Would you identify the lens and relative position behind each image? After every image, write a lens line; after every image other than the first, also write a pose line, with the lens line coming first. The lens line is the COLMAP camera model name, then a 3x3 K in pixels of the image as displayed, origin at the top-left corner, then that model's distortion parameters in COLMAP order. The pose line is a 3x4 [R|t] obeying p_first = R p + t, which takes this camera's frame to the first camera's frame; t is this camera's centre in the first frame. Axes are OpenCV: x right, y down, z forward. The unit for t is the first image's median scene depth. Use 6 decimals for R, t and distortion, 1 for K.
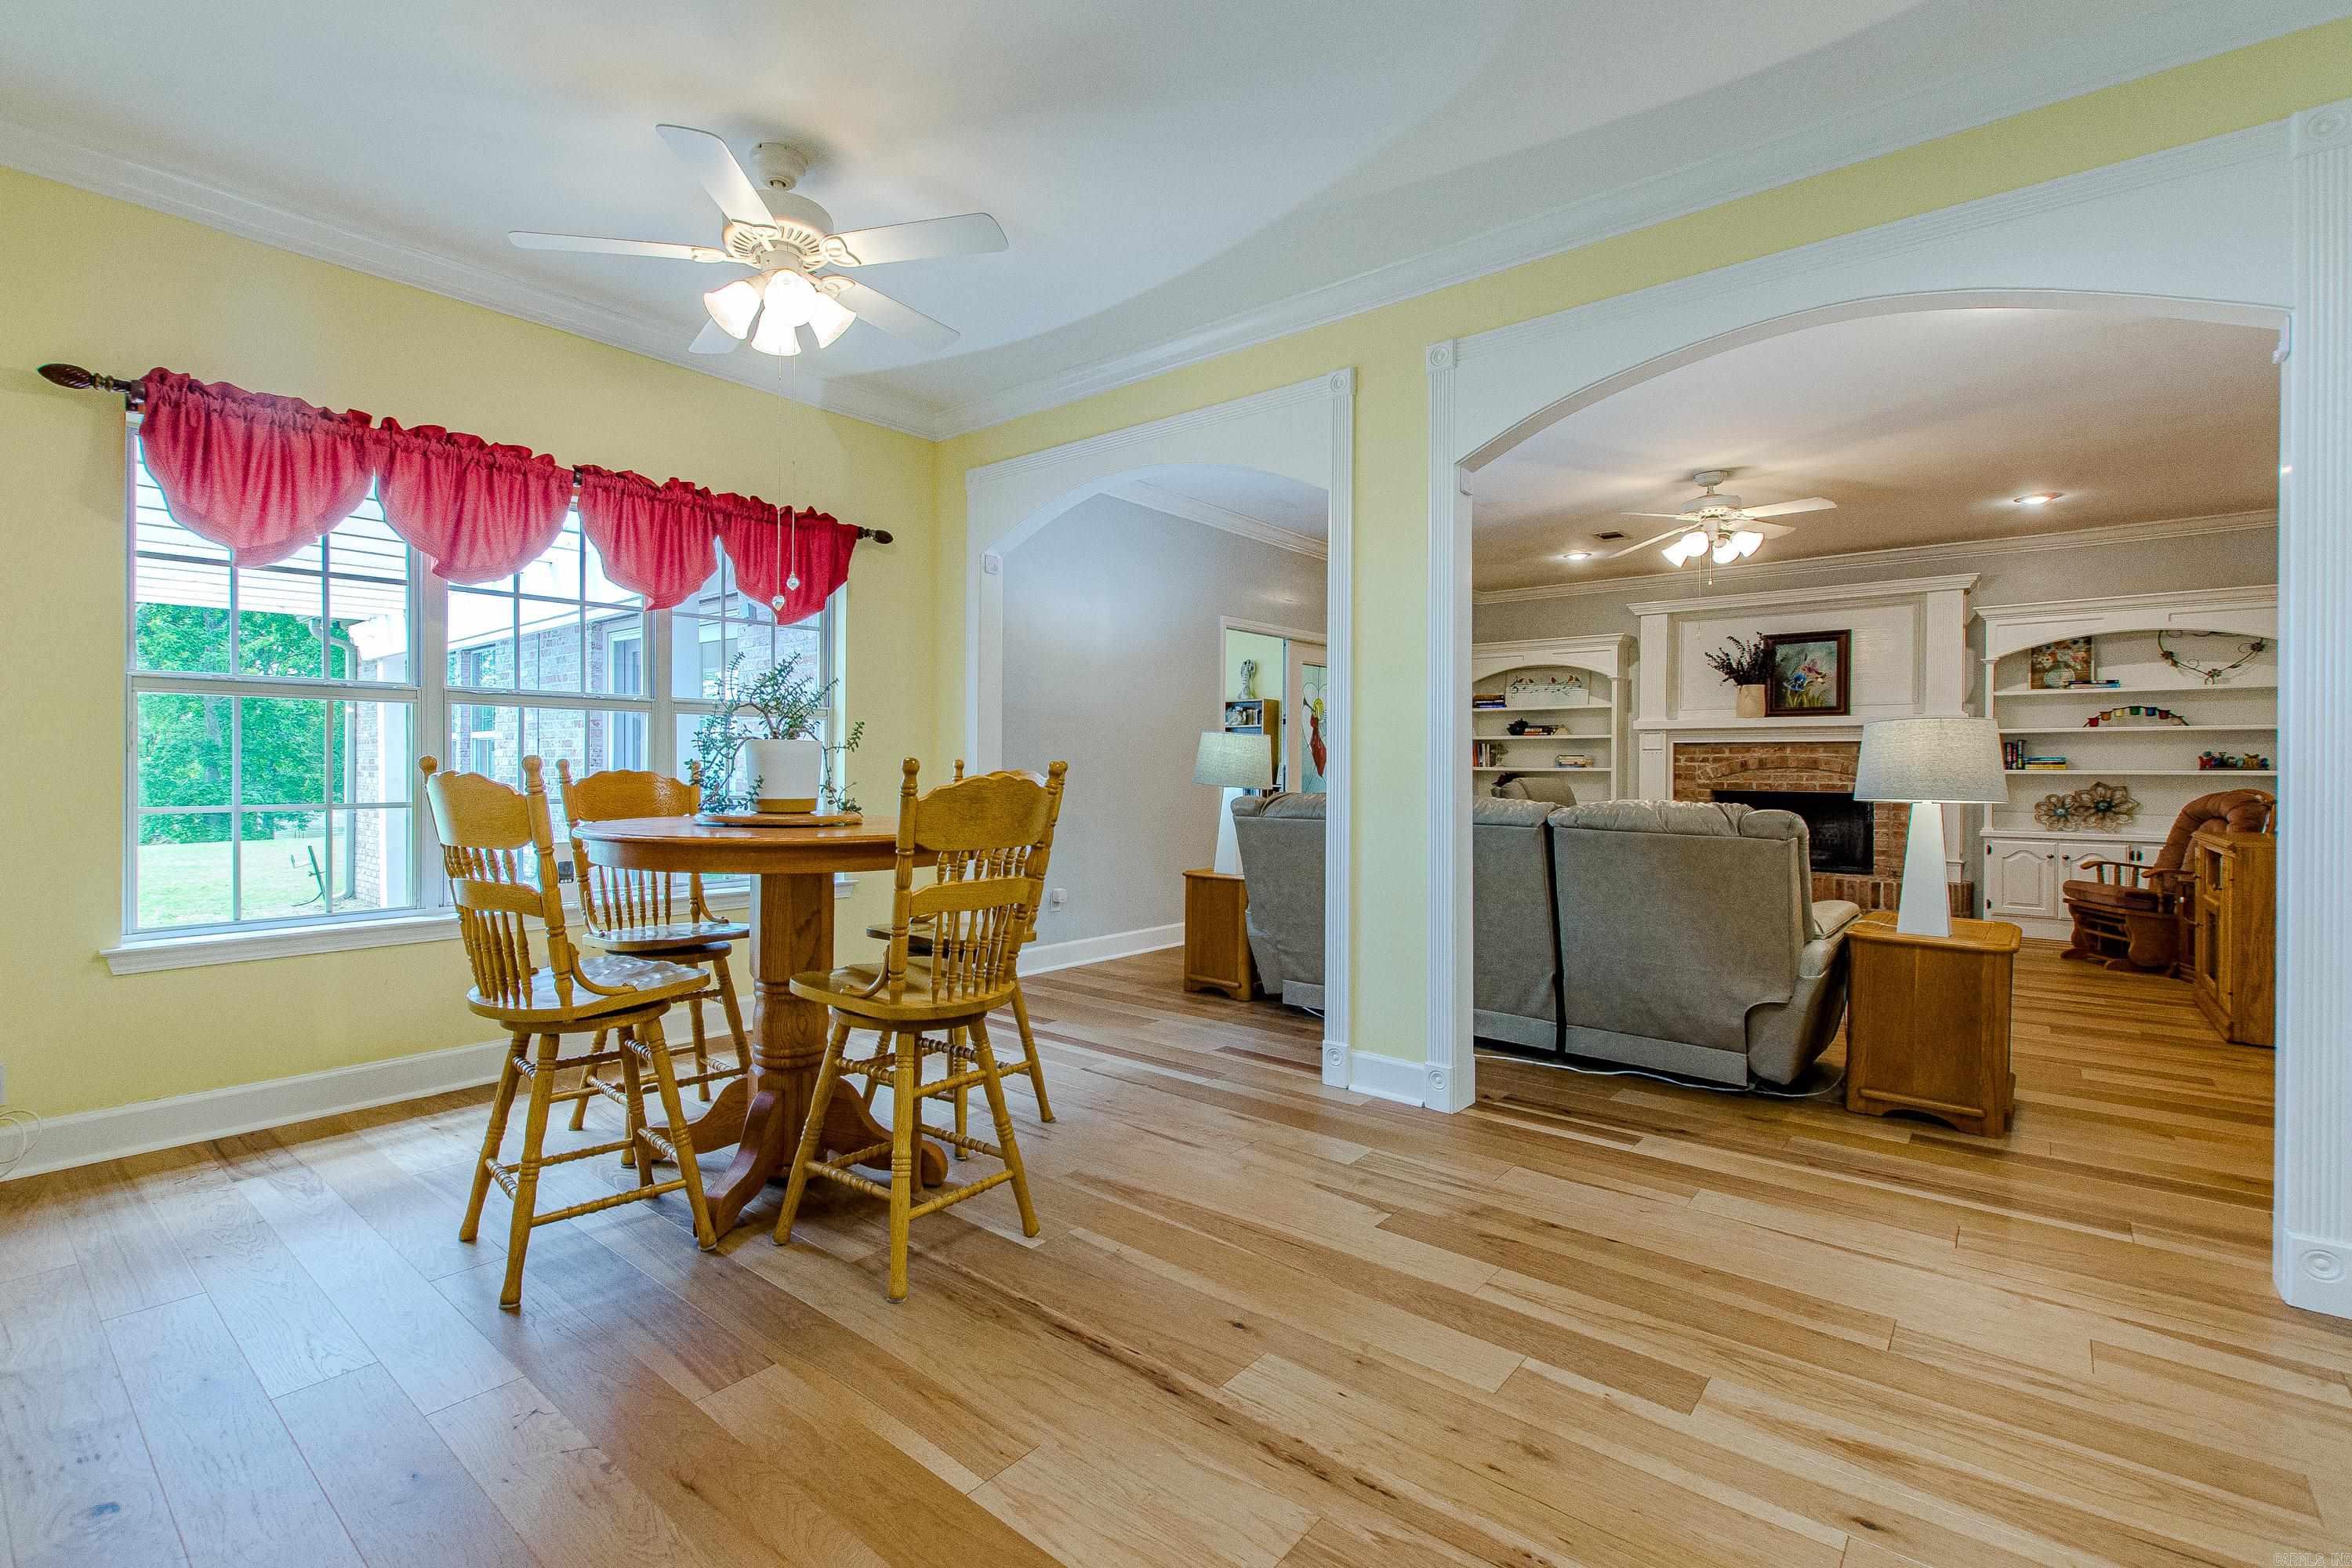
lens RADIAL K [[1058.9, 0, 1038.4], [0, 1058.9, 775.2], [0, 0, 1]] dist [-0.002917, -0.000495]
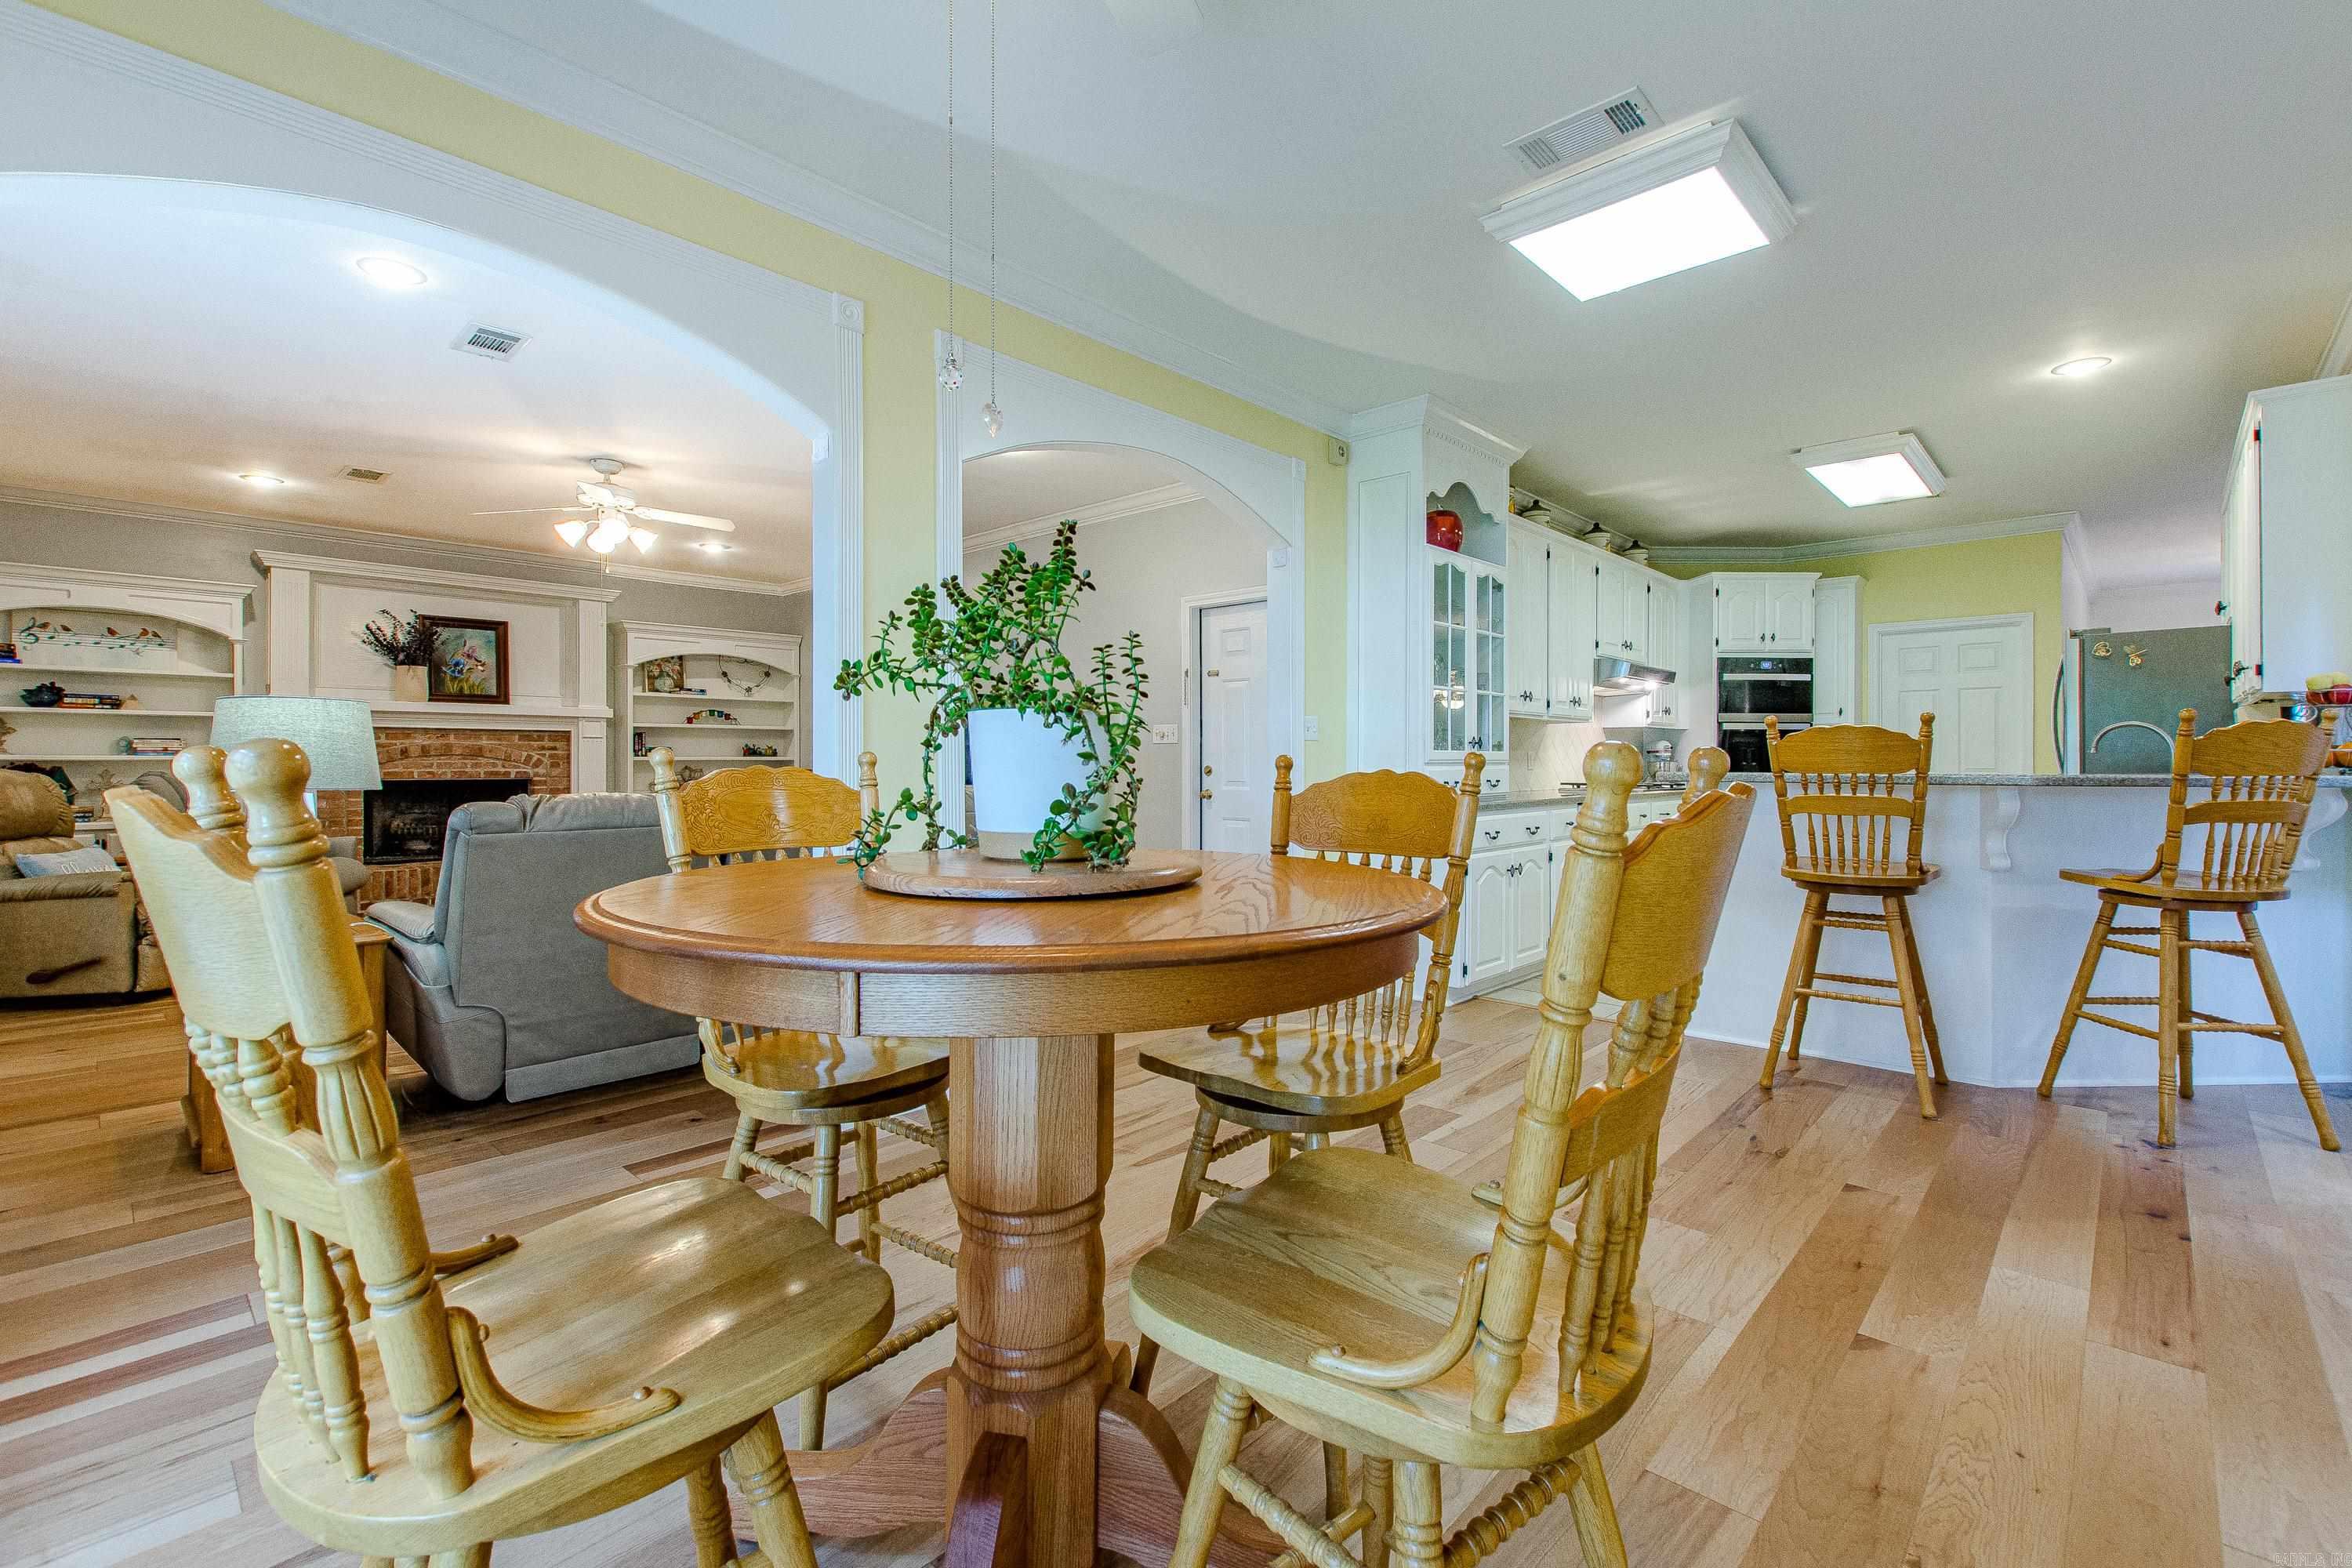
lens RADIAL K [[1047.0, 0, 1185.9], [0, 1047.0, 773.9], [0, 0, 1]] dist [0.000584, -0.000043]
pose [[-0.007876, -0.017316, 0.999819, -0.326124], [0.006615, 0.999827, 0.017368, -0.002499], [-0.999947, 0.006750, -0.007761, 0.418006]]
